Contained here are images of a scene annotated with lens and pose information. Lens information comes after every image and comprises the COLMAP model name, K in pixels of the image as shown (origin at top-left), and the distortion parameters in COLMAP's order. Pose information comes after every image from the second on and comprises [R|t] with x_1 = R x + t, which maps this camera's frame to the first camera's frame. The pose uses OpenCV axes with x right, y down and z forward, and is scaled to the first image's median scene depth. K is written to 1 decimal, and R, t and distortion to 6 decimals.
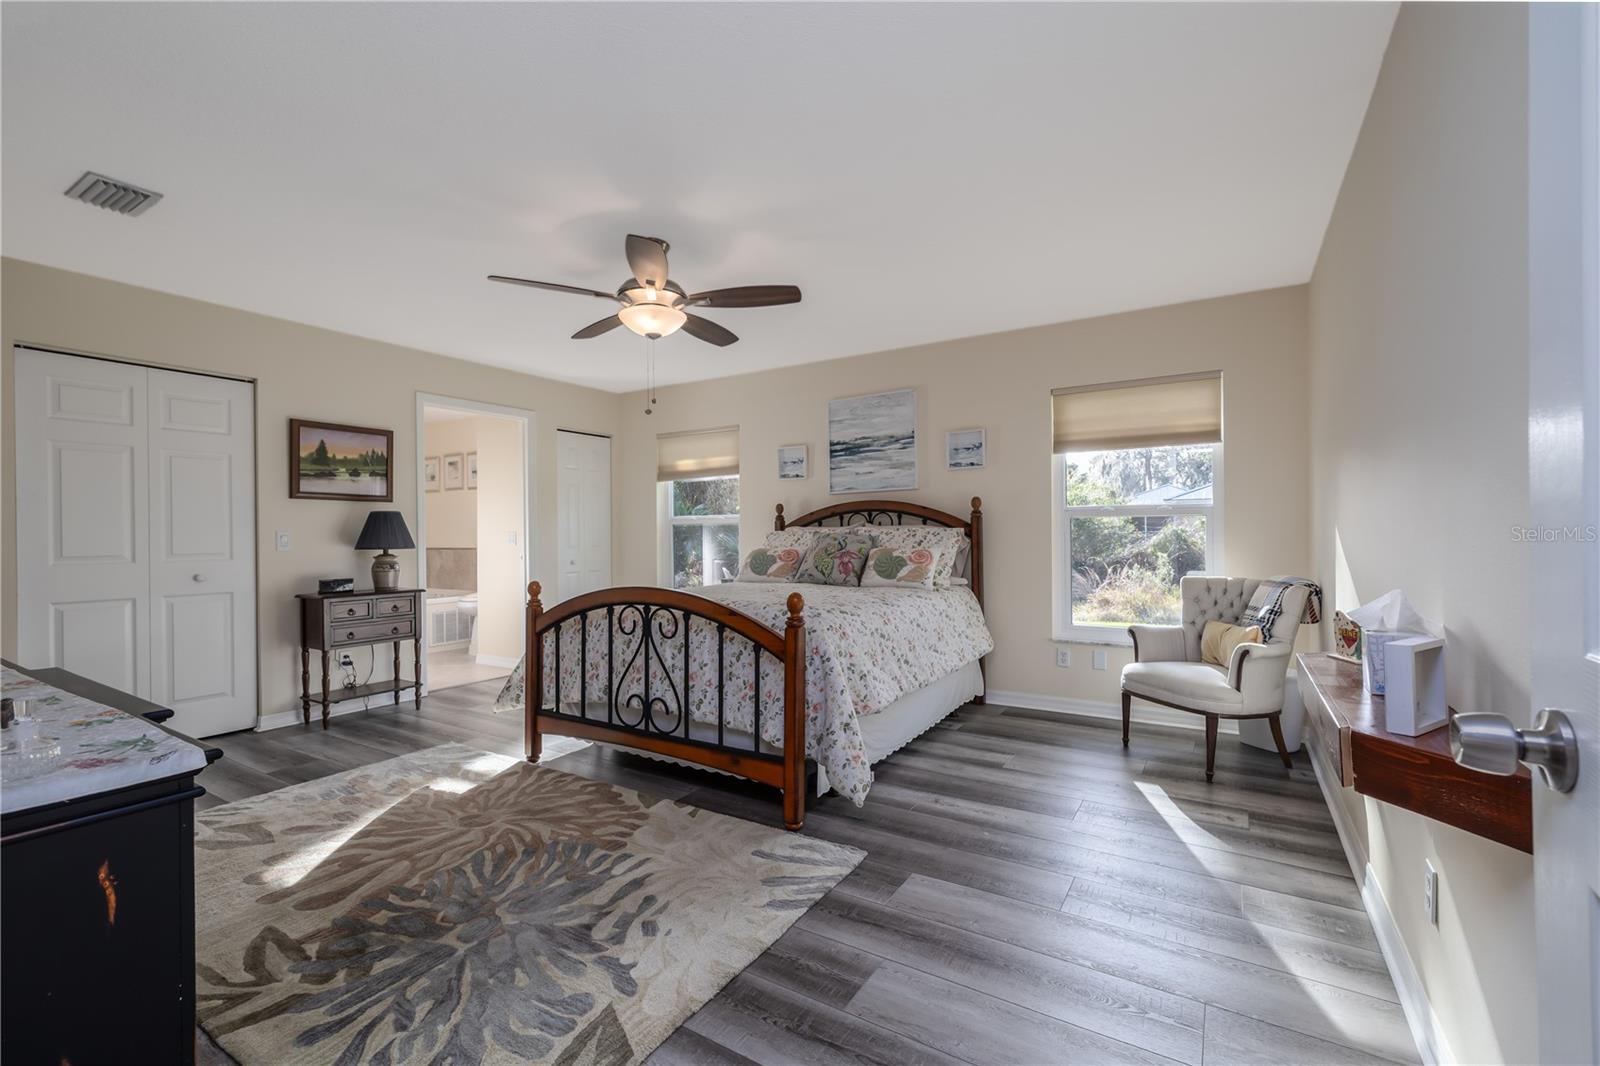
lens RADIAL K [[689.3, 0, 800.0], [0, 689.3, 533.0], [0, 0, 1]] dist [-0.001266, -0.000734]
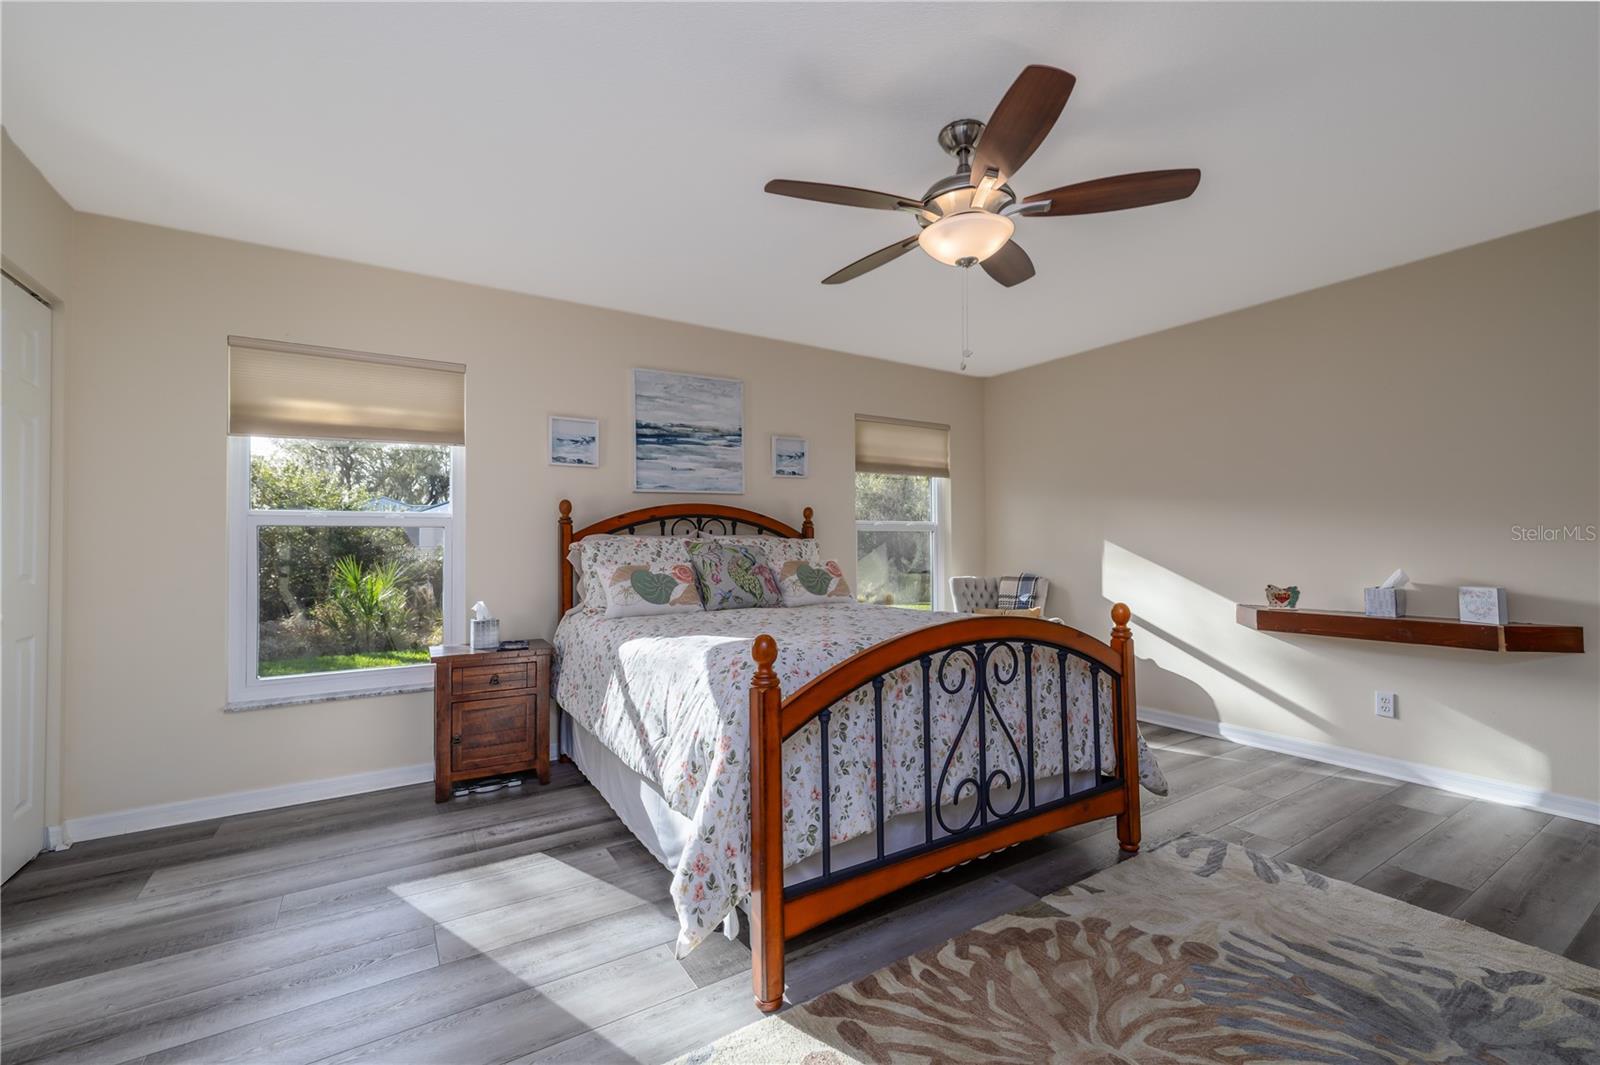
lens RADIAL K [[689.3, 0, 800.0], [0, 689.3, 532.5], [0, 0, 1]] dist [-0.001266, -0.000734]
pose [[0.423791, 0.021454, 0.905506, -0.775687], [0.001245, 0.999705, -0.024269, 0.008775], [-0.905759, 0.011412, 0.423639, 0.724774]]
